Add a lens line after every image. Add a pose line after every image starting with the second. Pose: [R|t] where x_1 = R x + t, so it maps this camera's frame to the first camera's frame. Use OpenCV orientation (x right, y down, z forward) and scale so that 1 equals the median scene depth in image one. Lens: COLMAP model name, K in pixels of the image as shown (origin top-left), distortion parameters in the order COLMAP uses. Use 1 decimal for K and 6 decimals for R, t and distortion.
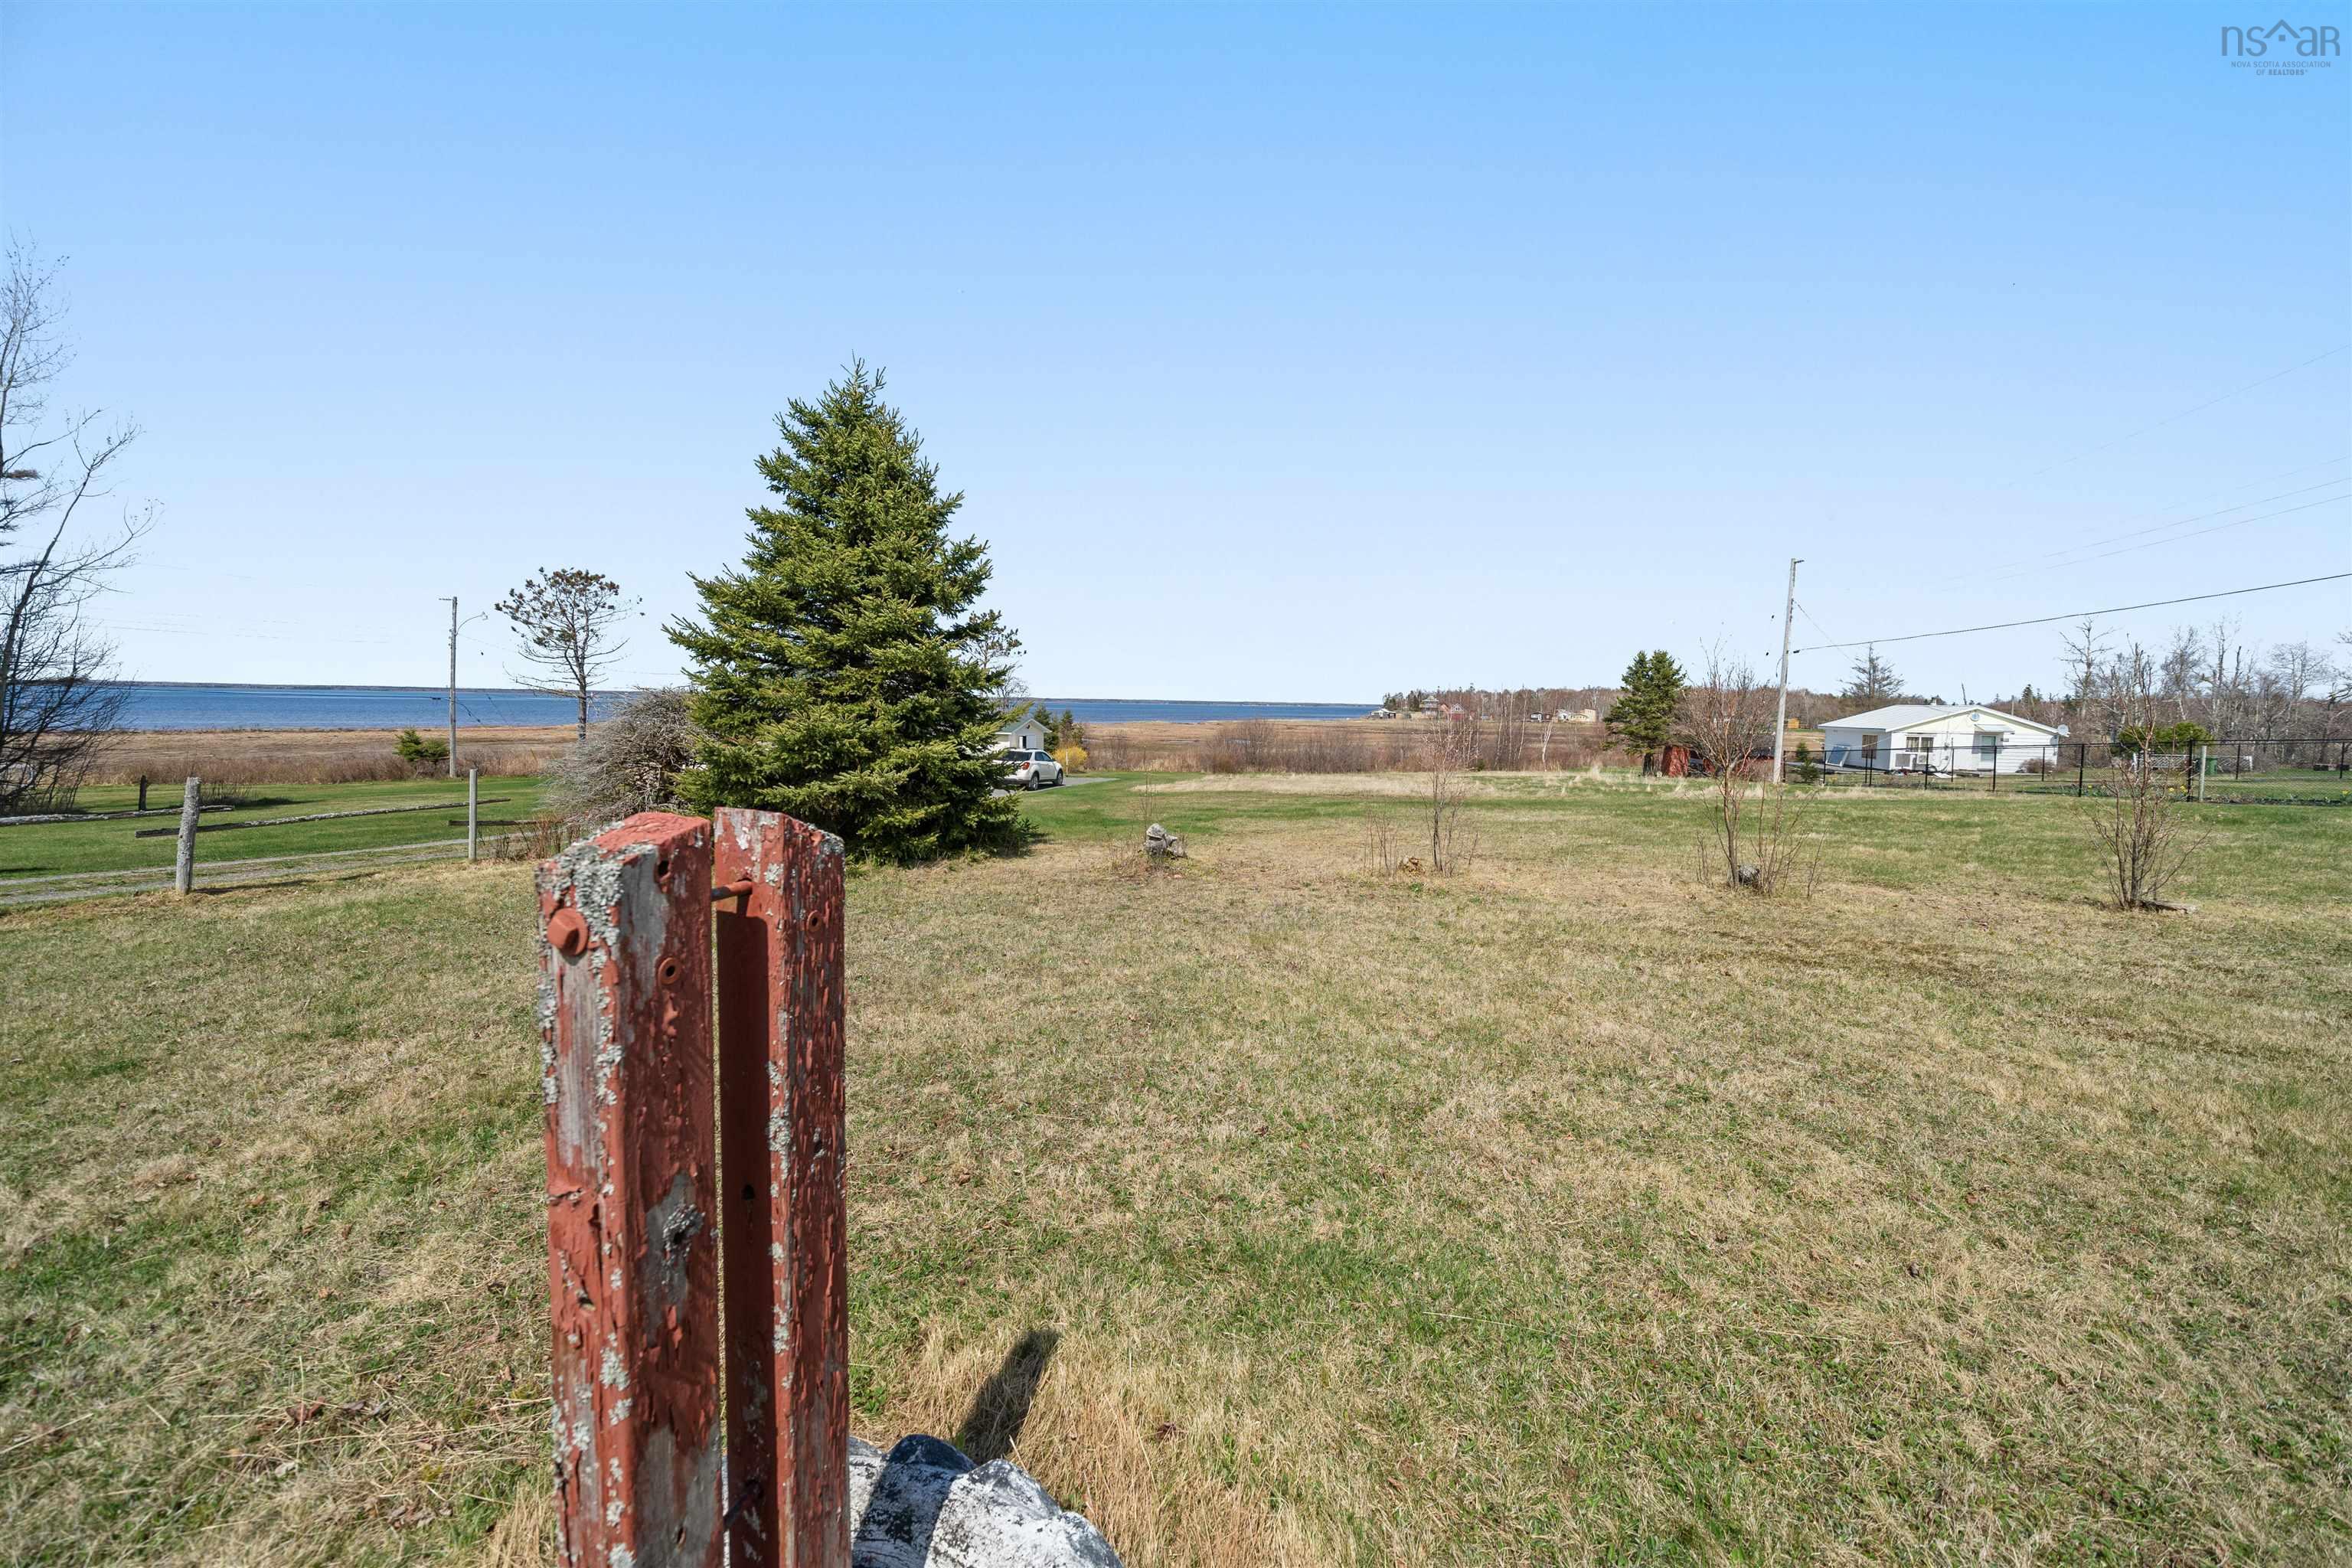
lens RADIAL K [[855.9, 0, 1179.1], [0, 855.9, 764.0], [0, 0, 1]] dist [-0.014273, -0.000276]
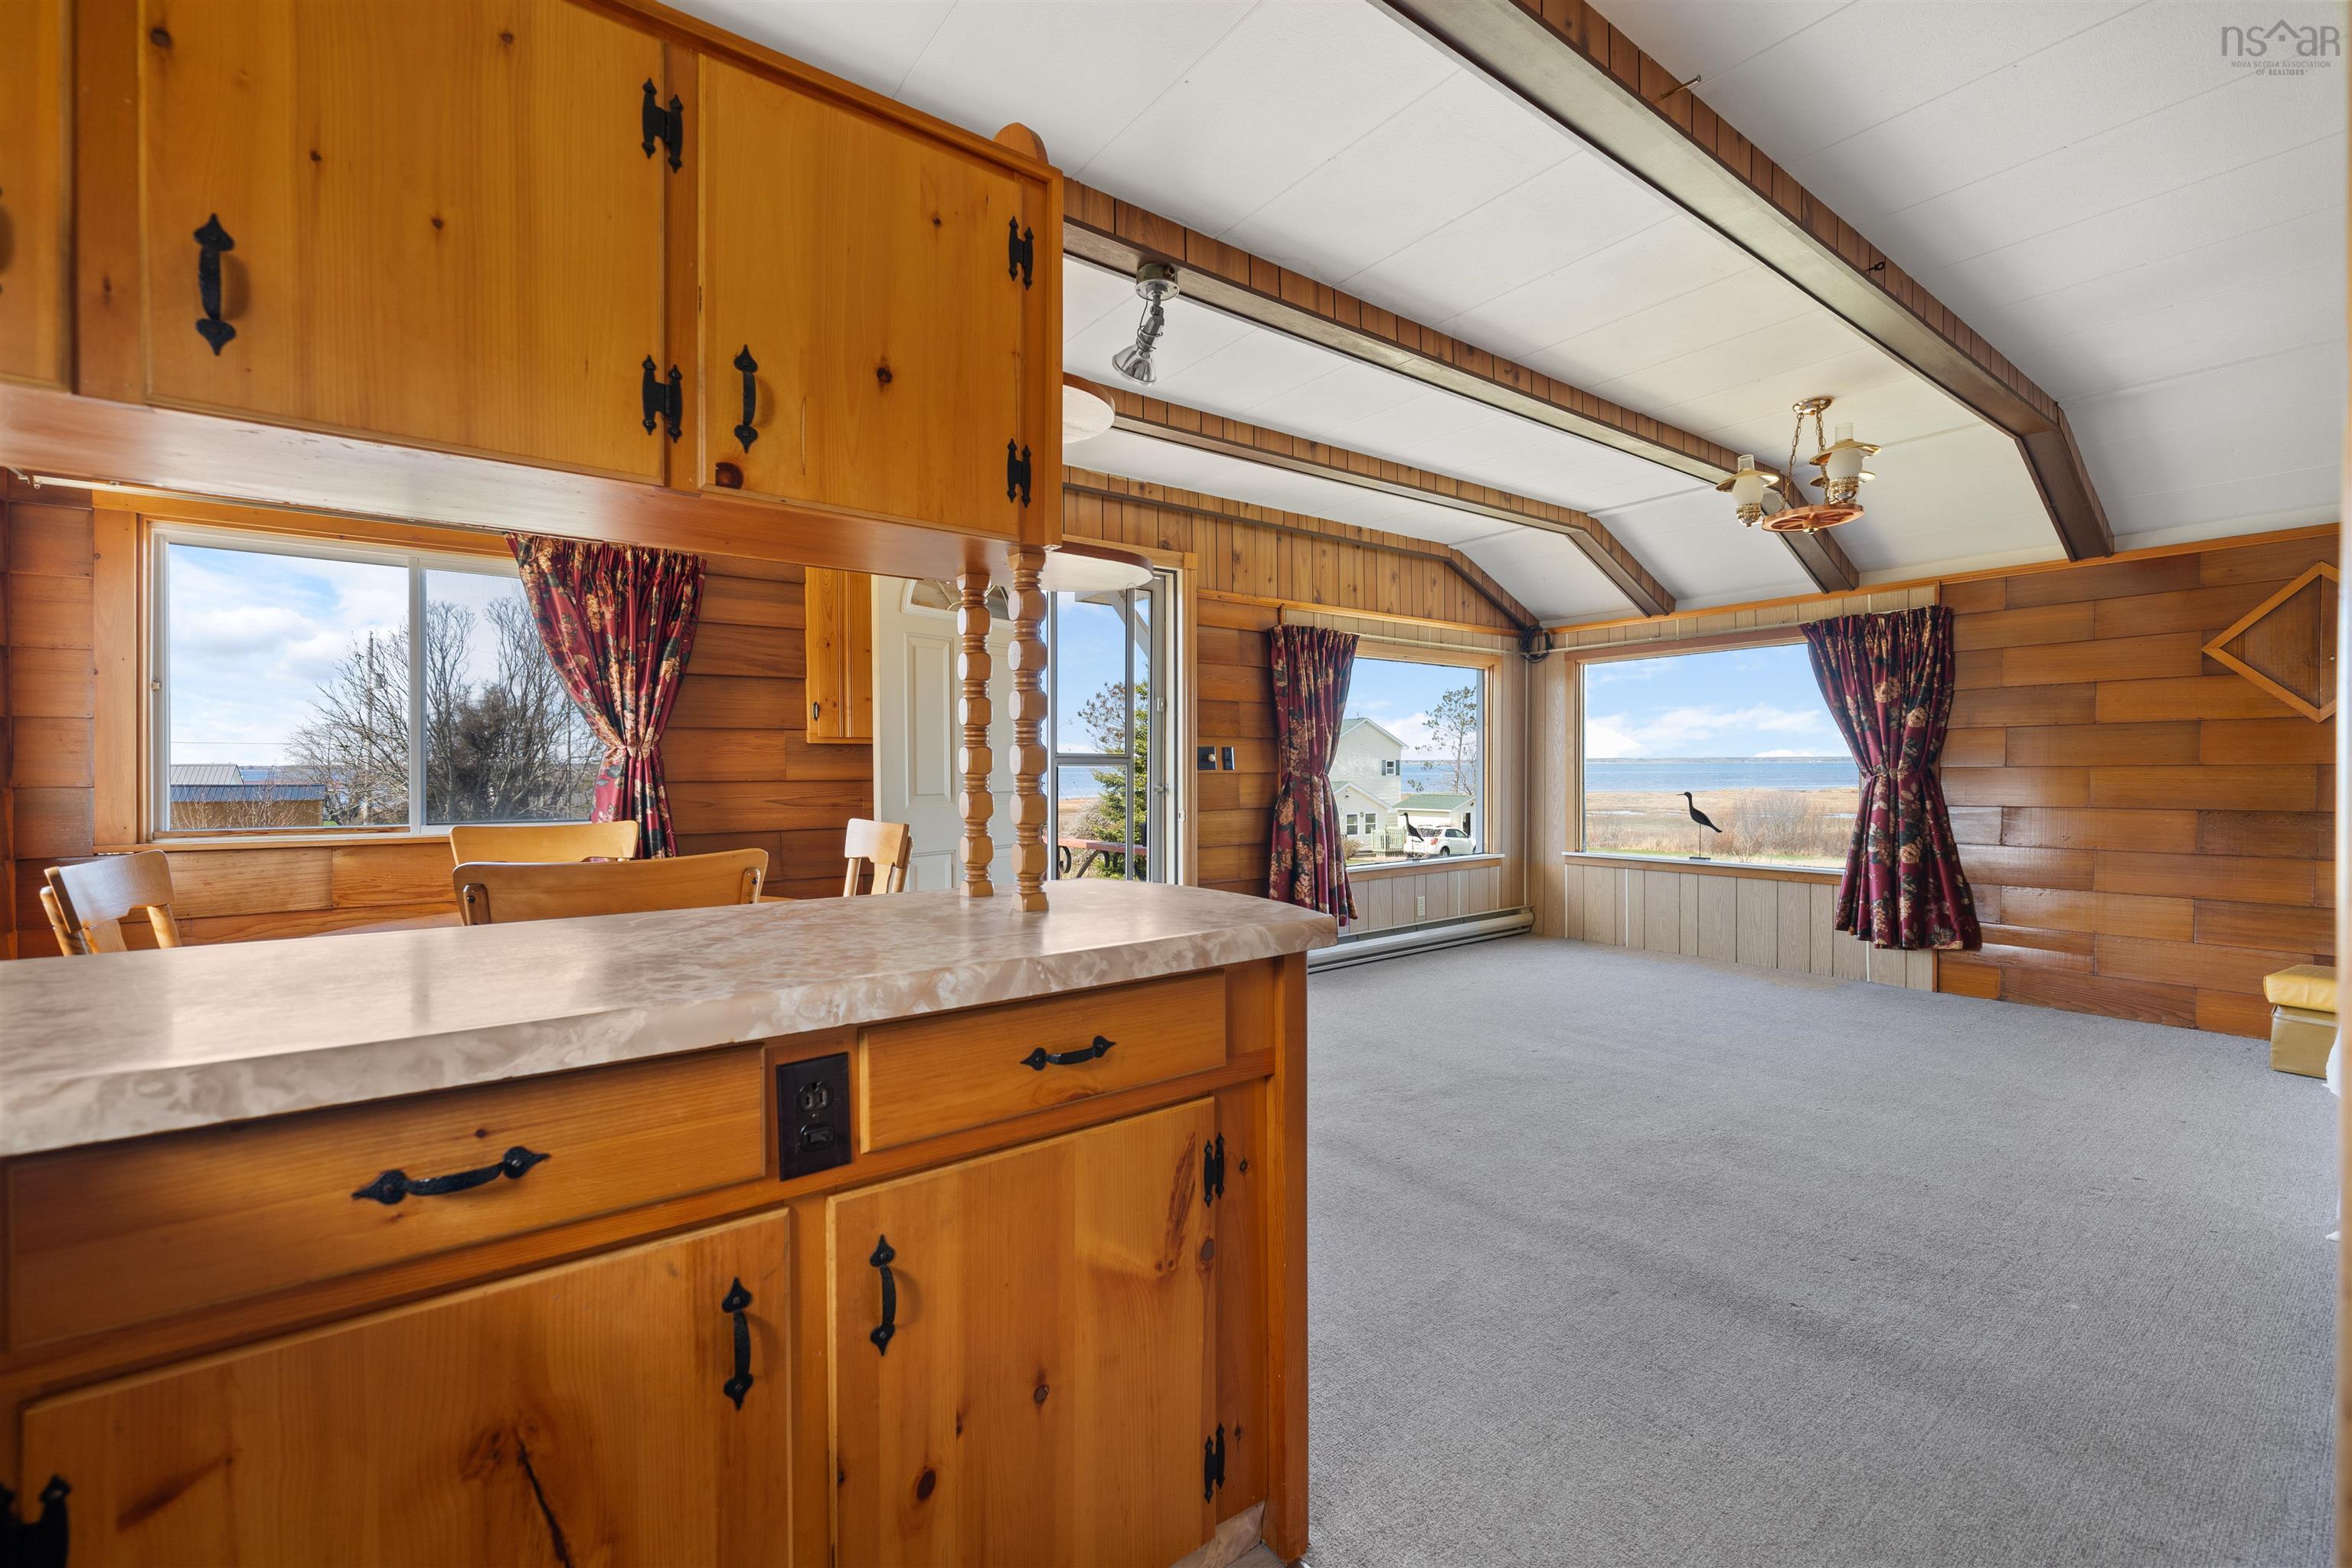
lens RADIAL K [[955.9, 0, 1165.3], [0, 955.9, 780.8], [0, 0, 1]] dist [-0.003383, -0.000034]
pose [[0.821729, -0.013444, -0.569720, 1.811719], [-0.019358, 0.998486, -0.051483, -0.034659], [0.569550, 0.053334, 0.820225, -1.706637]]
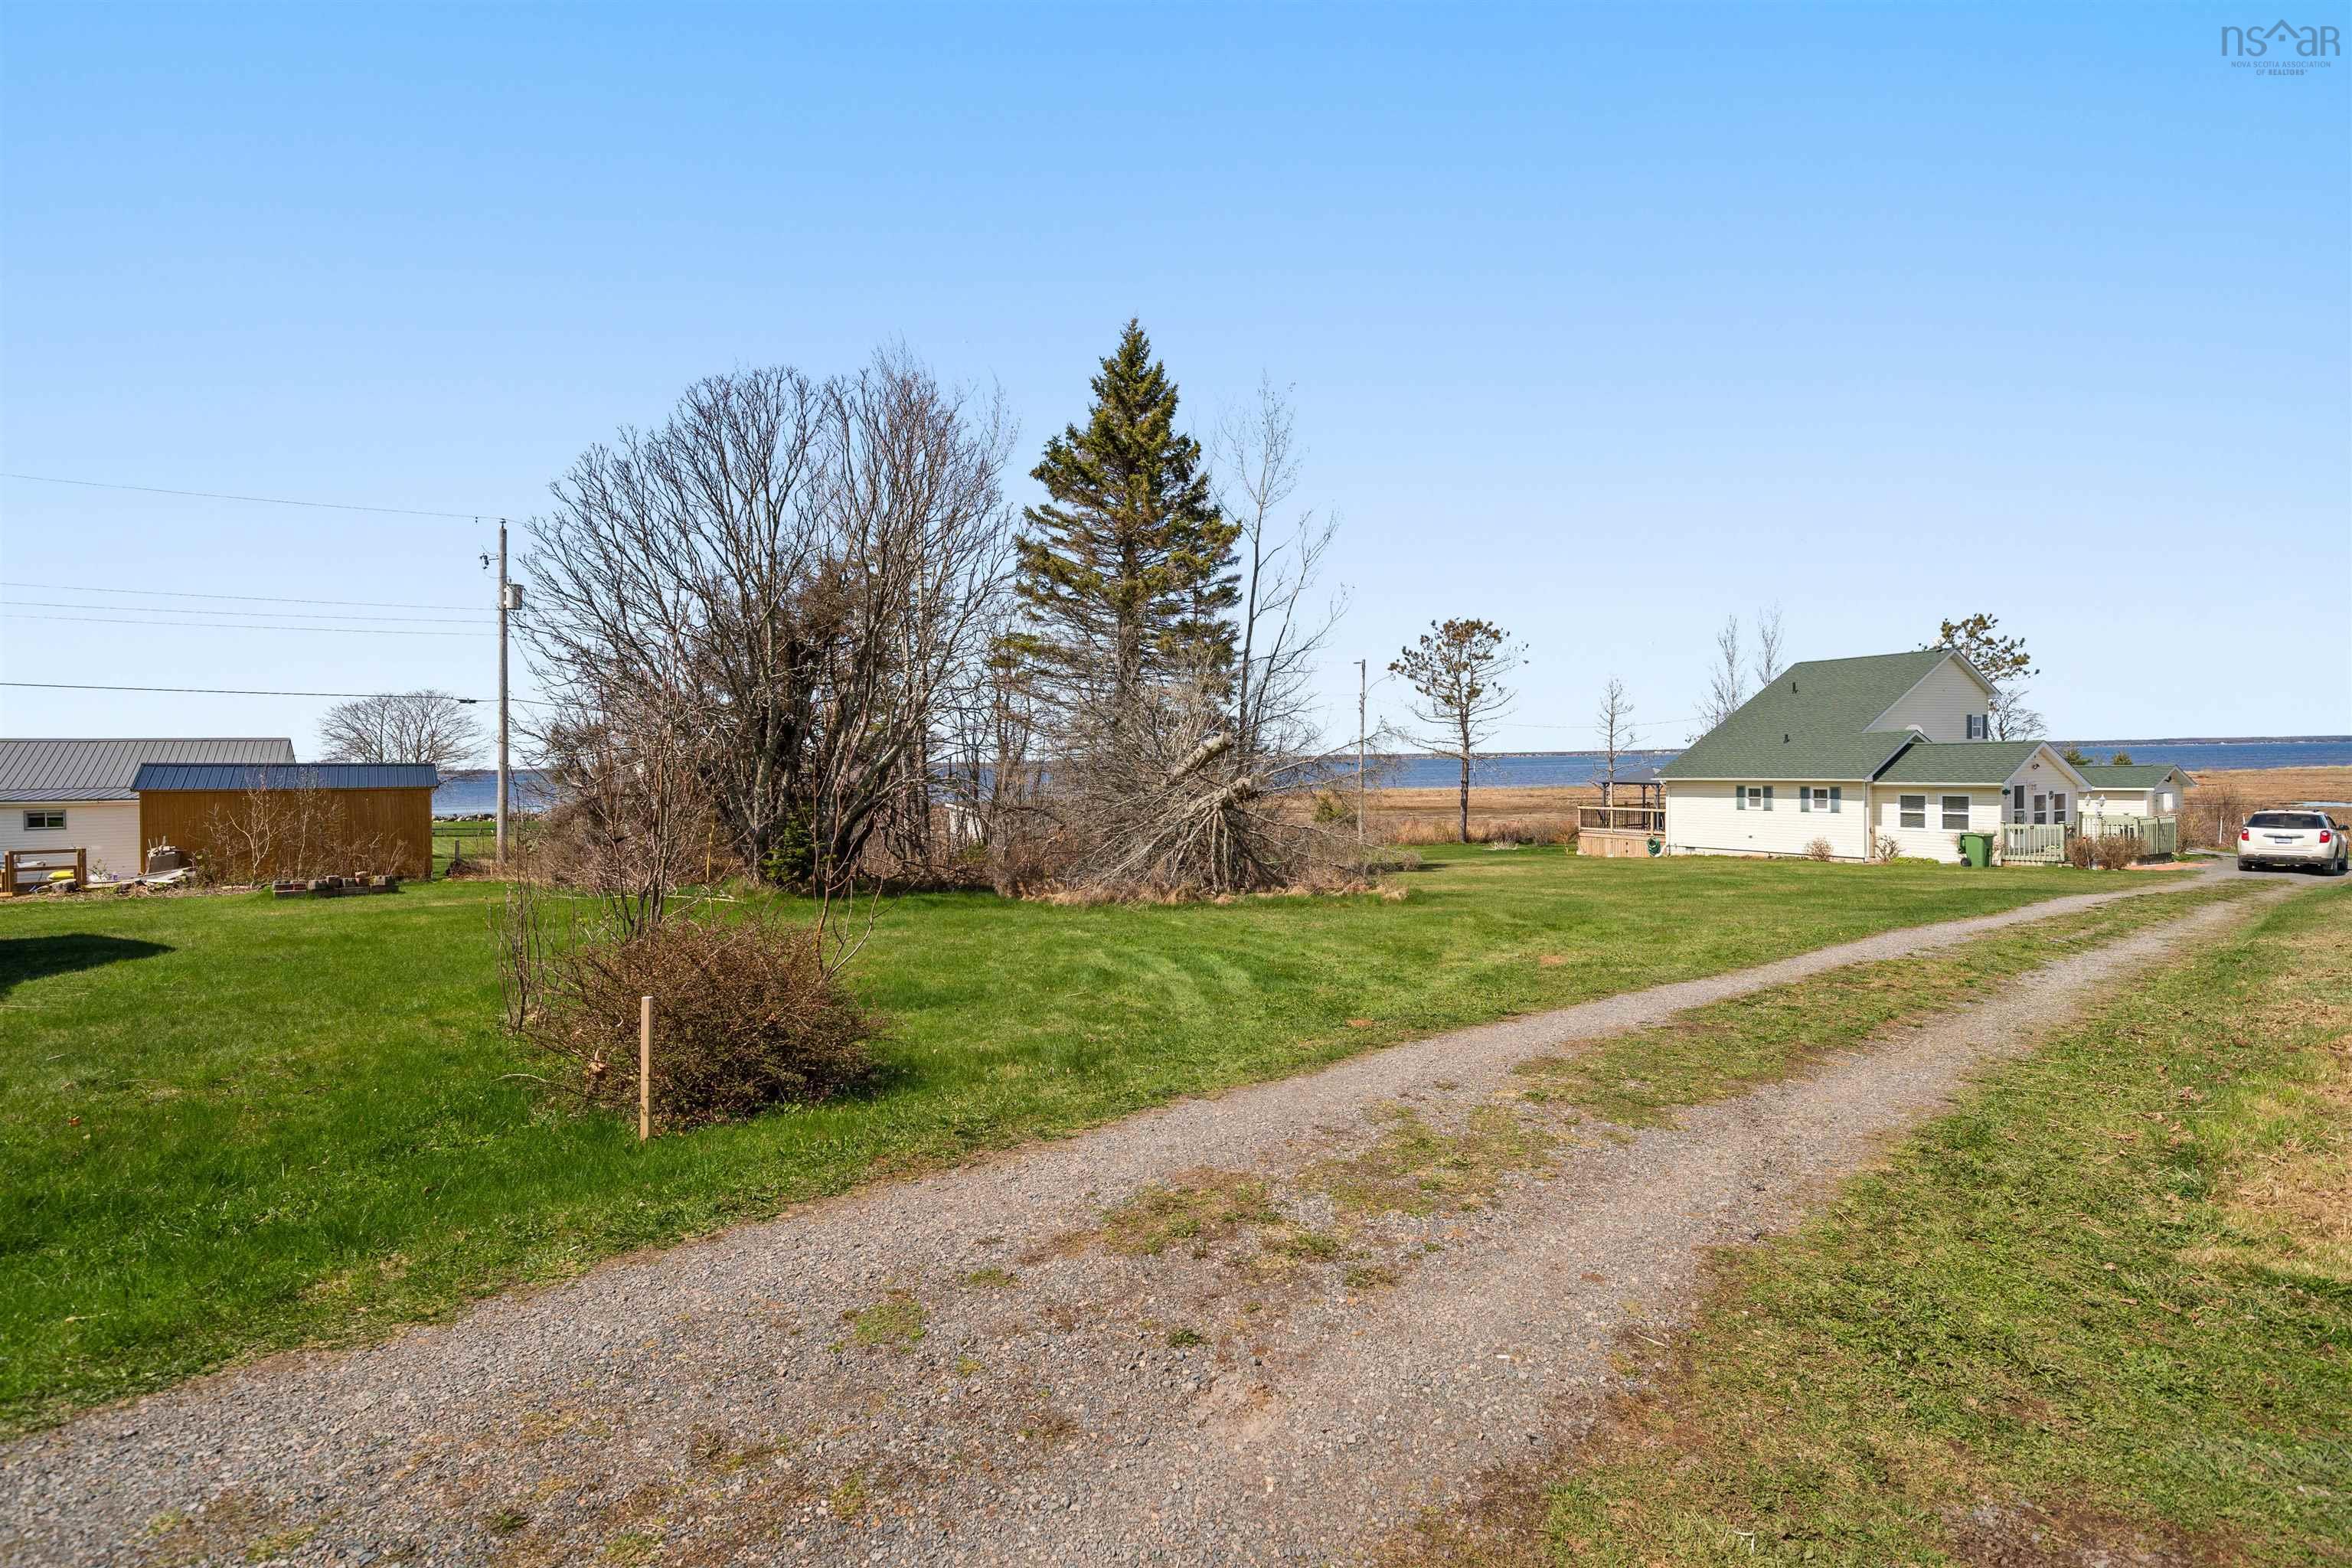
lens RADIAL K [[1101.7, 0, 1168.6], [0, 1101.7, 774.7], [0, 0, 1]] dist [0.000860, -0.001369]
pose [[0.785333, -0.025349, -0.618554, -2.521949], [-0.012548, 0.998304, -0.056843, 0.098634], [0.618946, 0.052402, 0.783683, -1.269752]]
